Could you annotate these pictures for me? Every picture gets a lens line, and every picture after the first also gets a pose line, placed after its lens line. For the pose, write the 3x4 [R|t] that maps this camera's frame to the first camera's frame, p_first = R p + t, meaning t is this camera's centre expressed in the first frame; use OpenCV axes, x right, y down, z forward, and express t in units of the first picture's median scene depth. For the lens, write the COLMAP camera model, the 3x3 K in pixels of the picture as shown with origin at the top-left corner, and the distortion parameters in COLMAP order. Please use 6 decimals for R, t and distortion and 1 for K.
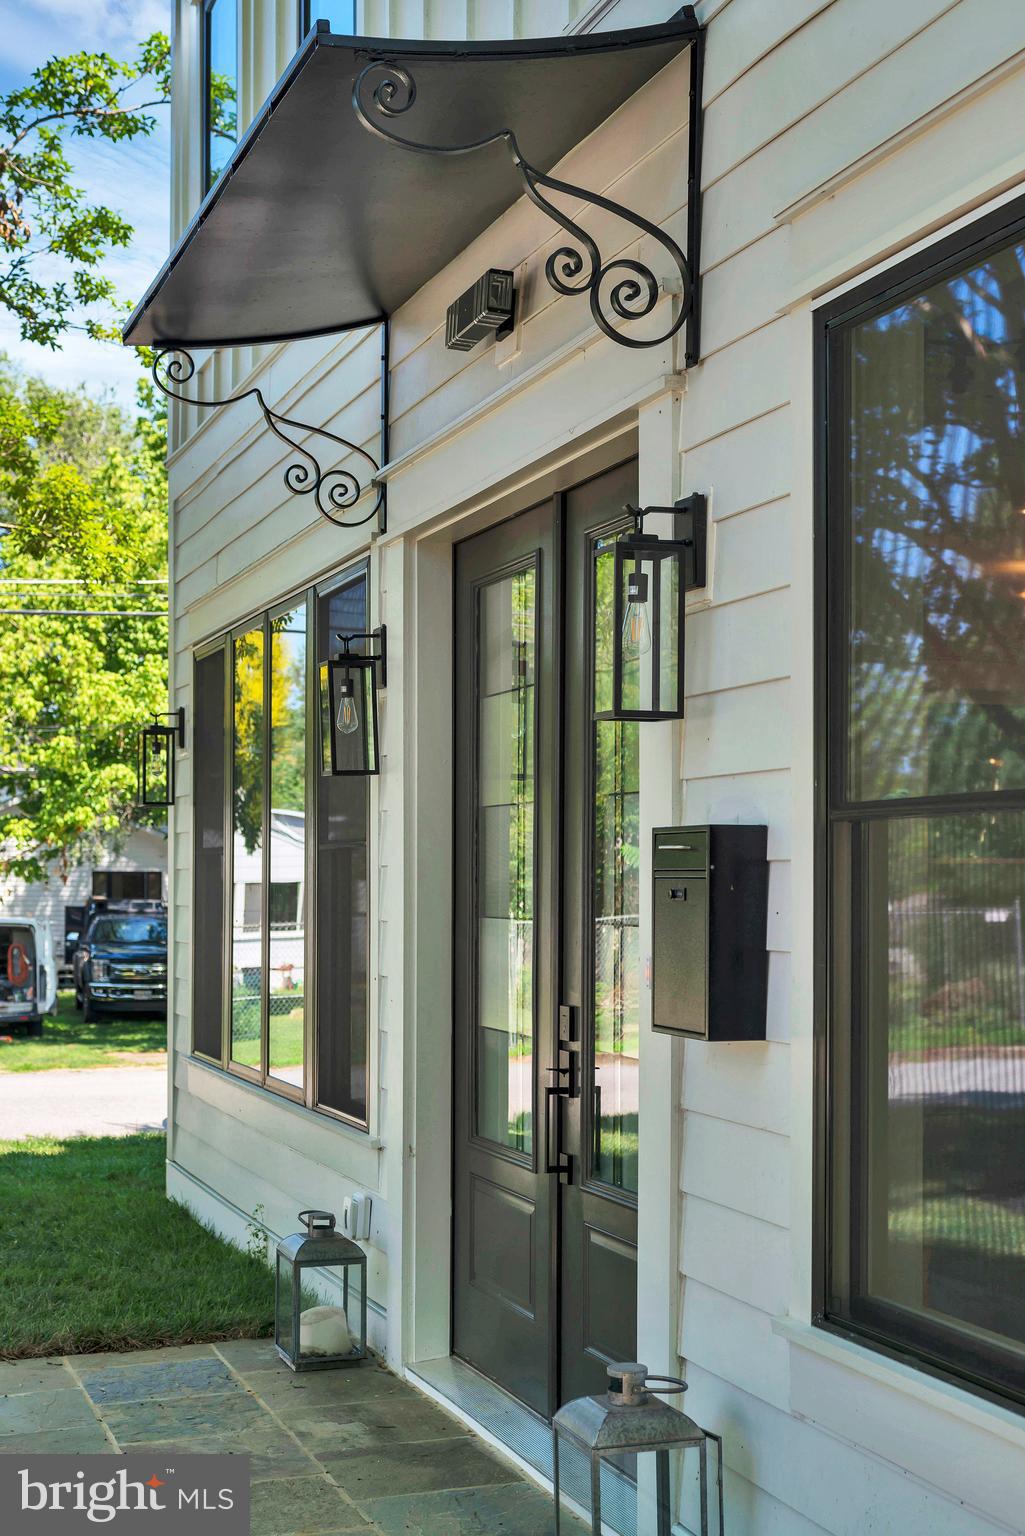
lens RADIAL K [[2207.0, 0, 538.1], [0, 2207.0, 859.7], [0, 0, 1]] dist [0.024773, 0.021266]
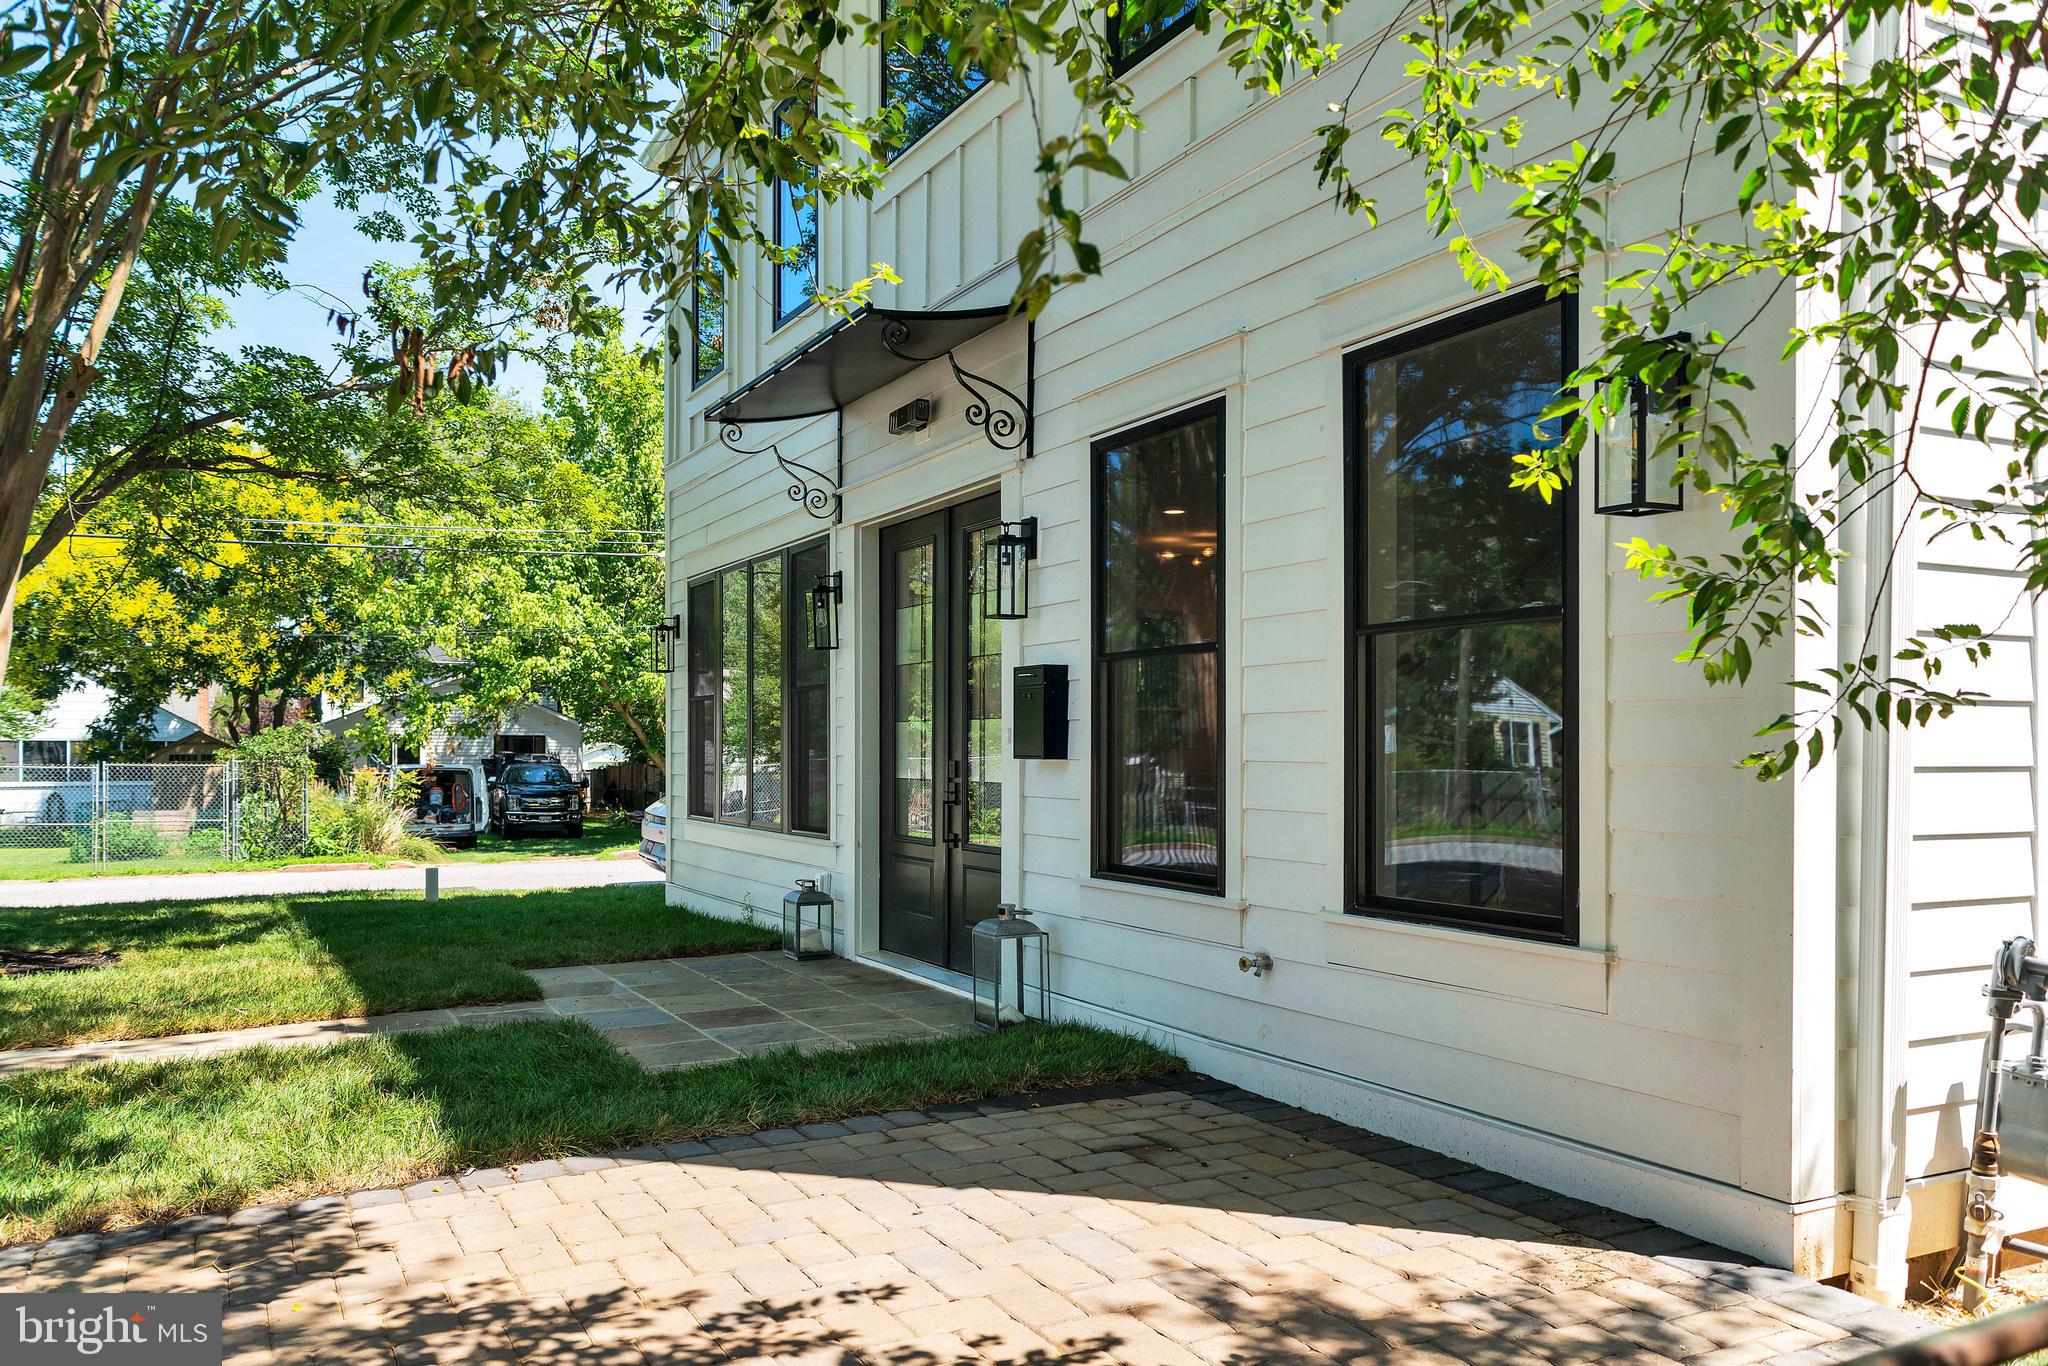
lens RADIAL K [[1605.9, 0, 1023.9], [0, 1605.9, 750.8], [0, 0, 1]] dist [0.000956, -0.000119]
pose [[0.990074, -0.003033, 0.140512, -0.108031], [0.001476, 0.999936, 0.011183, 0.033854], [-0.140536, -0.010865, 0.990016, -0.393364]]
